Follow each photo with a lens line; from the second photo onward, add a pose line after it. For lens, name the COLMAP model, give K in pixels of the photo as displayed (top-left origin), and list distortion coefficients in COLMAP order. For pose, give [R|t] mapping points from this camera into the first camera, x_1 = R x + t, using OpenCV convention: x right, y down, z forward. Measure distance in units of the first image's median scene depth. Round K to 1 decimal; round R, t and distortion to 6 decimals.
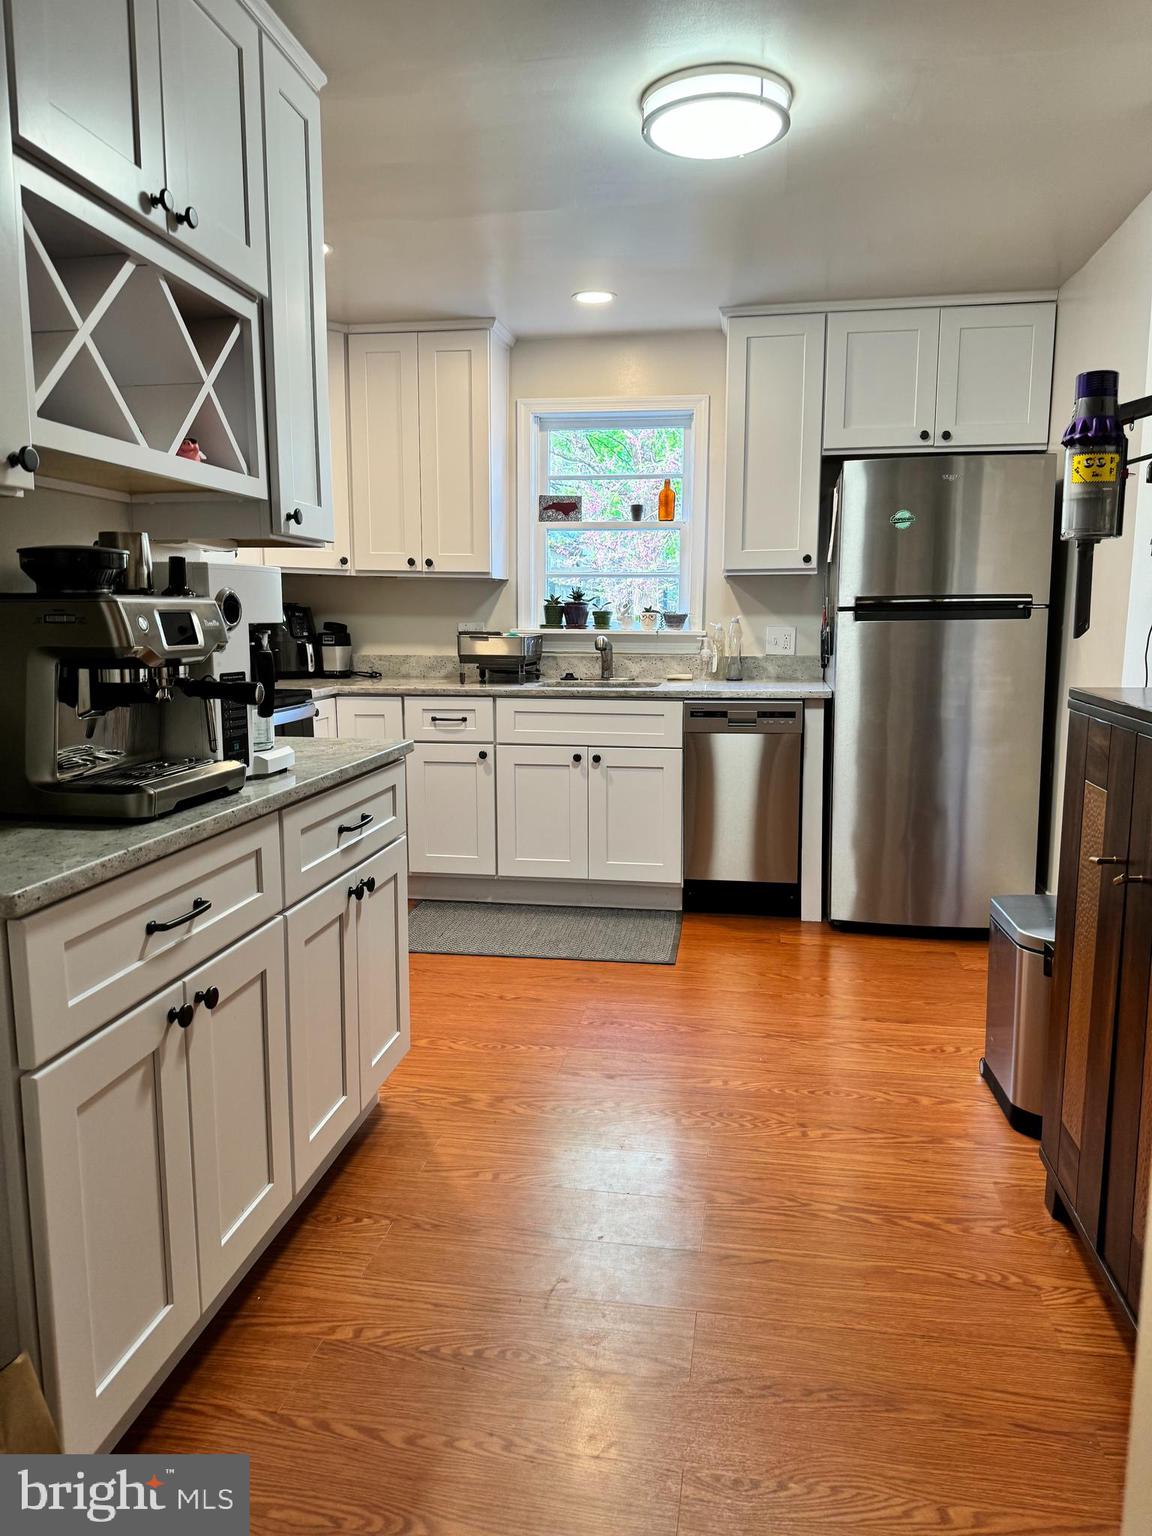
lens RADIAL K [[1069.5, 0, 574.9], [0, 1069.5, 767.4], [0, 0, 1]] dist [0.051096, -0.002524]
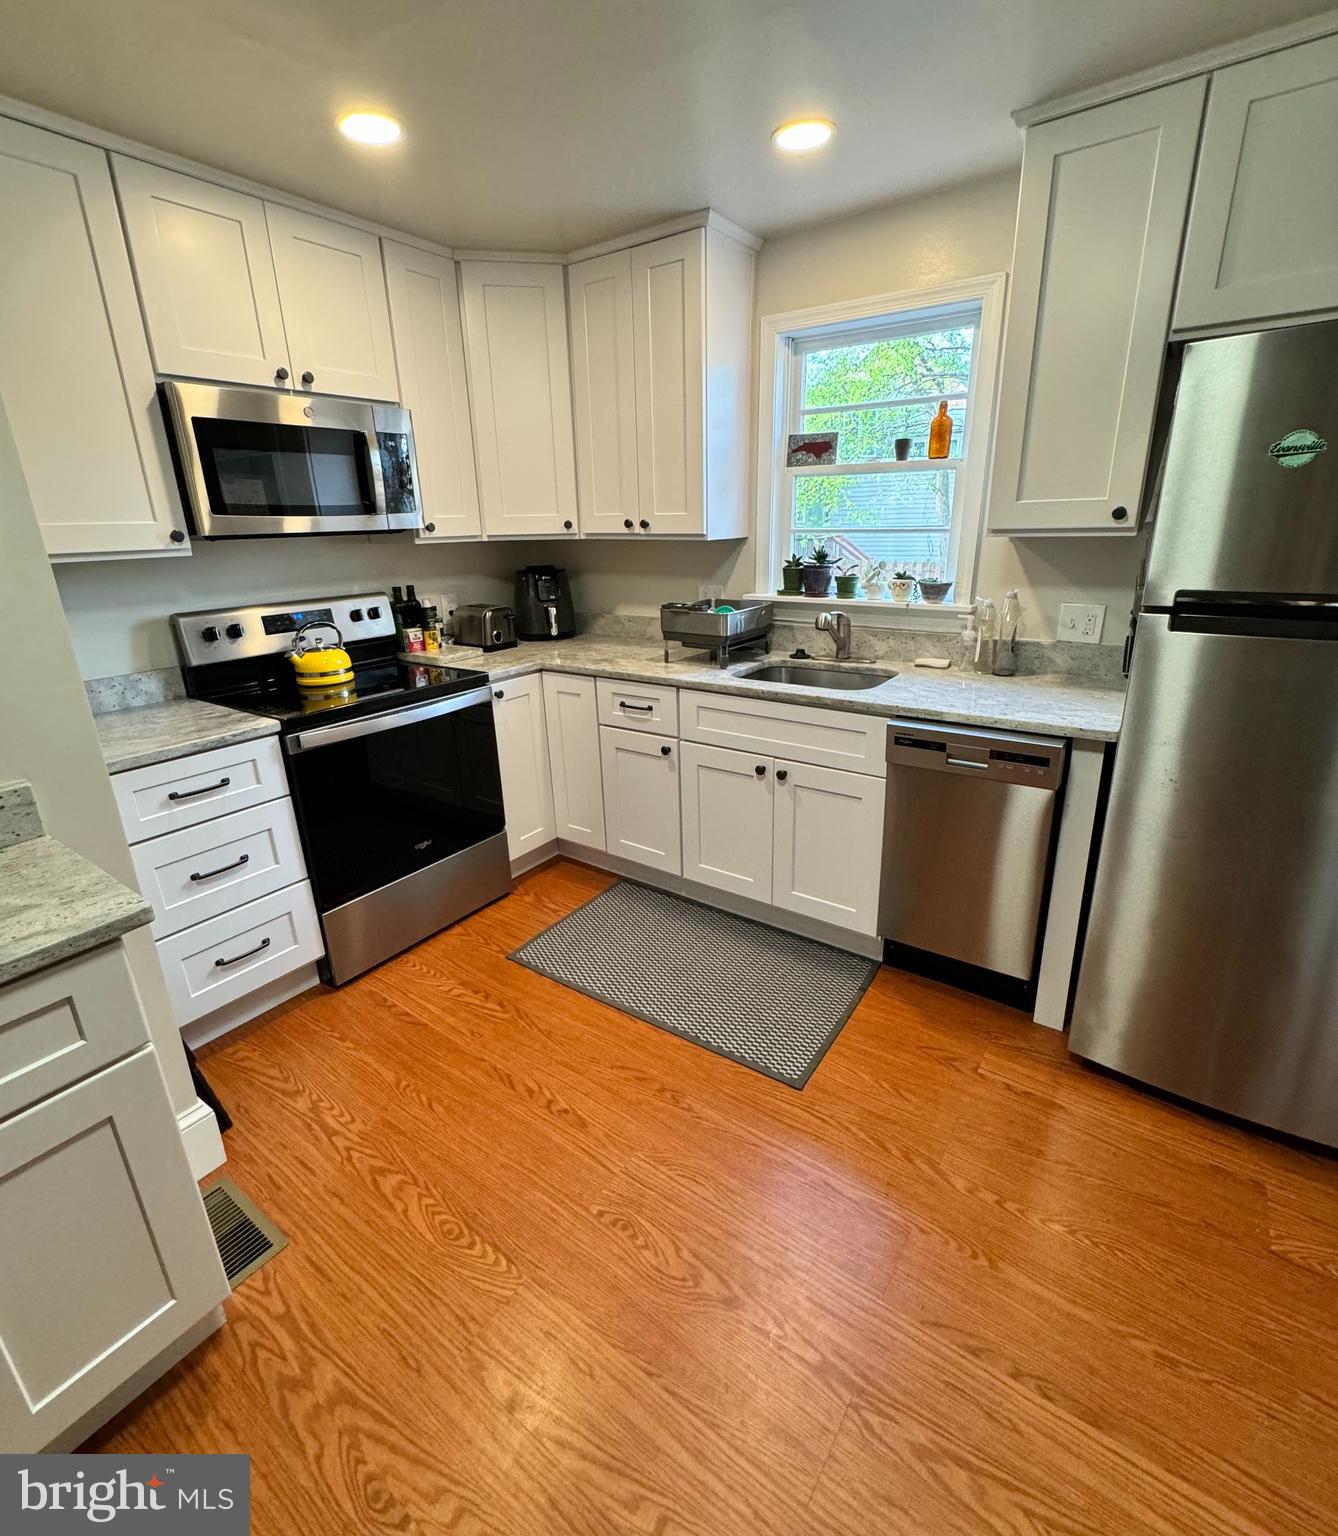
lens RADIAL K [[707.1, 0, 676.2], [0, 707.1, 744.1], [0, 0, 1]] dist [-0.000977, 0.000595]
pose [[0.899176, 0.111556, -0.423129, 0.159716], [-0.038042, 0.983226, 0.178381, -0.114331], [0.435930, -0.144299, 0.888337, 0.447123]]
